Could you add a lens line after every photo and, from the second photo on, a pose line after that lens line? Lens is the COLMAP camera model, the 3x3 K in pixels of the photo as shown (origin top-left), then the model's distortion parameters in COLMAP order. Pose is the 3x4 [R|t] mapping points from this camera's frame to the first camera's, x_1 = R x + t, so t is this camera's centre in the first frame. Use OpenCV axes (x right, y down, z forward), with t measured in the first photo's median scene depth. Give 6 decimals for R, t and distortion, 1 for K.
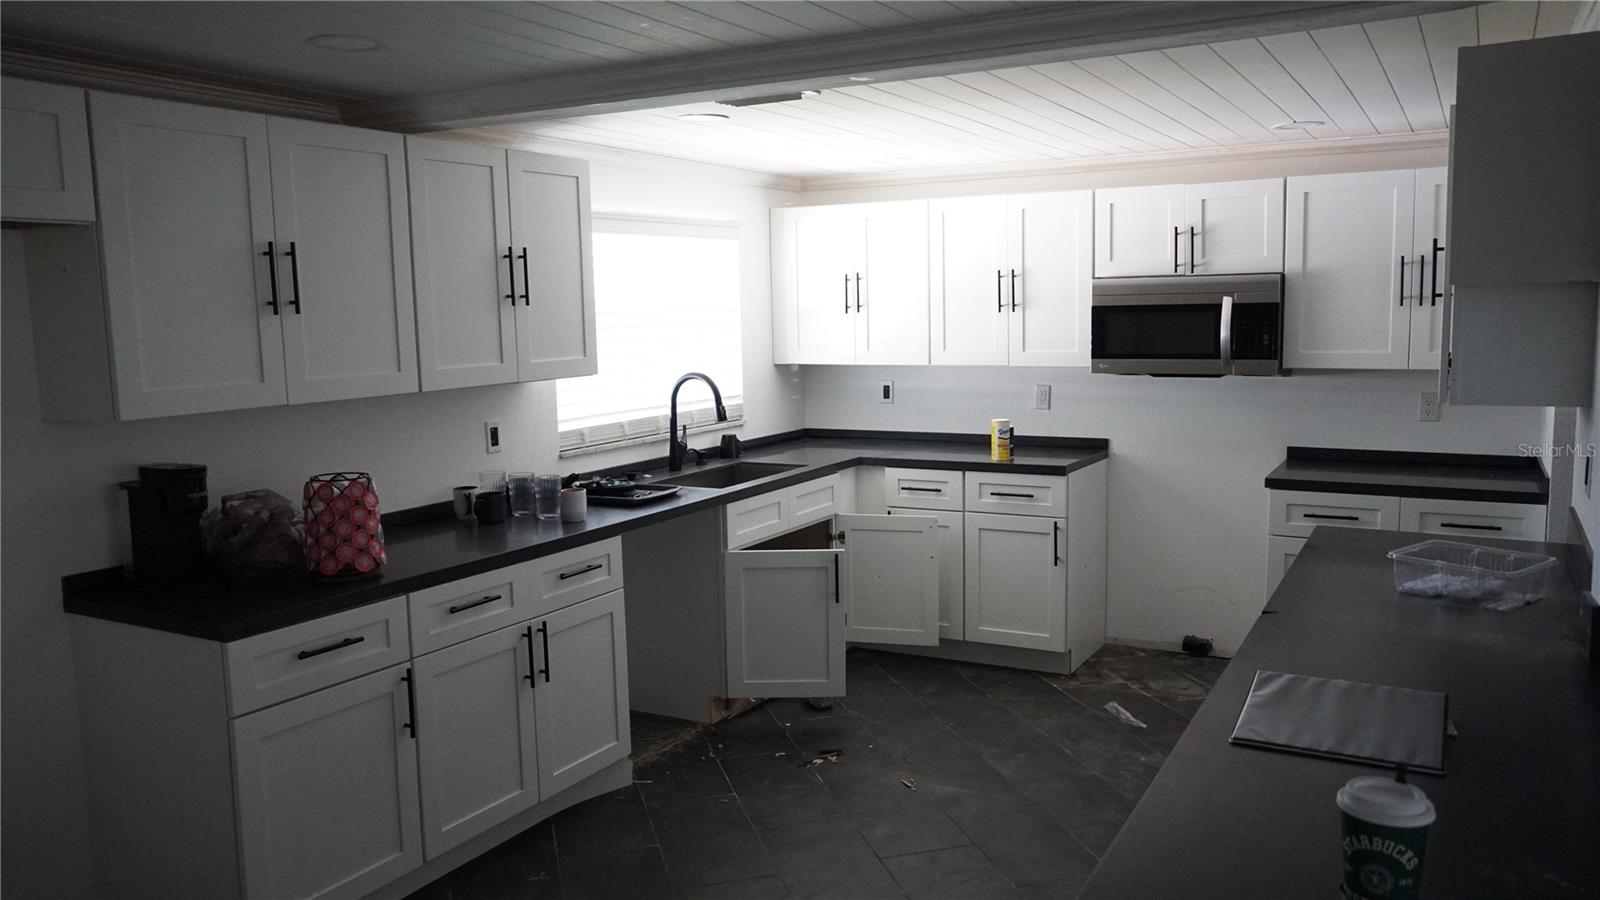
lens RADIAL K [[1210.4, 0, 800.0], [0, 1210.4, 450.0], [0, 0, 1]] dist [-0.049431, 0.096795]
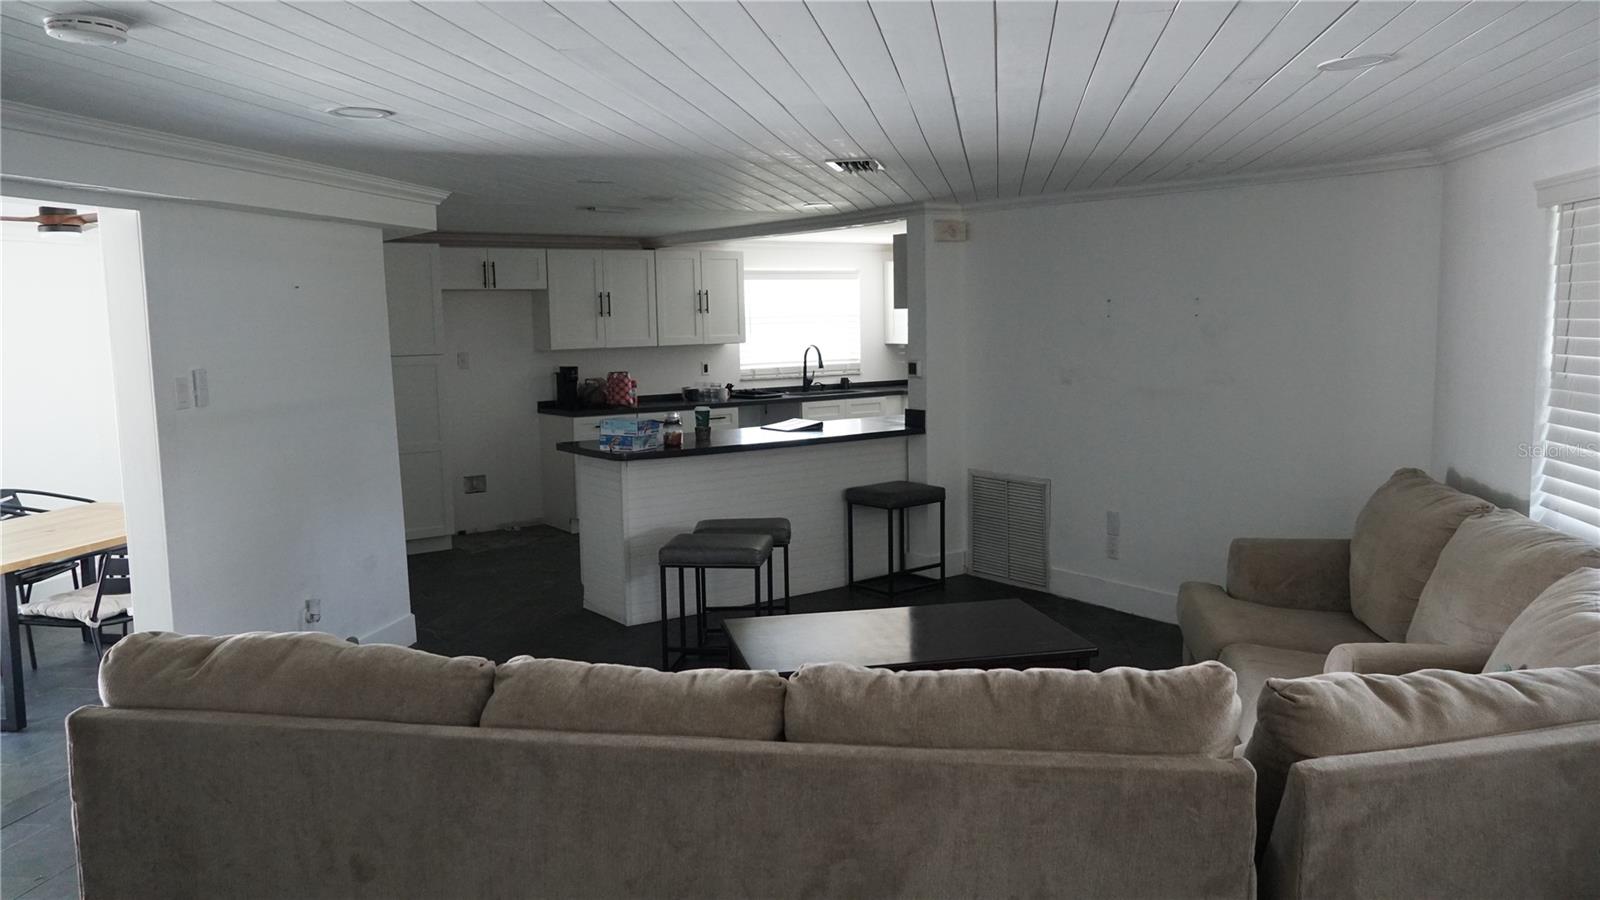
lens RADIAL K [[1210.4, 0, 800.0], [0, 1210.4, 450.0], [0, 0, 1]] dist [-0.049431, 0.096795]
pose [[0.906669, 0.042639, -0.419681, 1.143735], [-0.047120, 0.998889, -0.000312, 0.173970], [0.419202, 0.020059, 0.907671, -1.338667]]
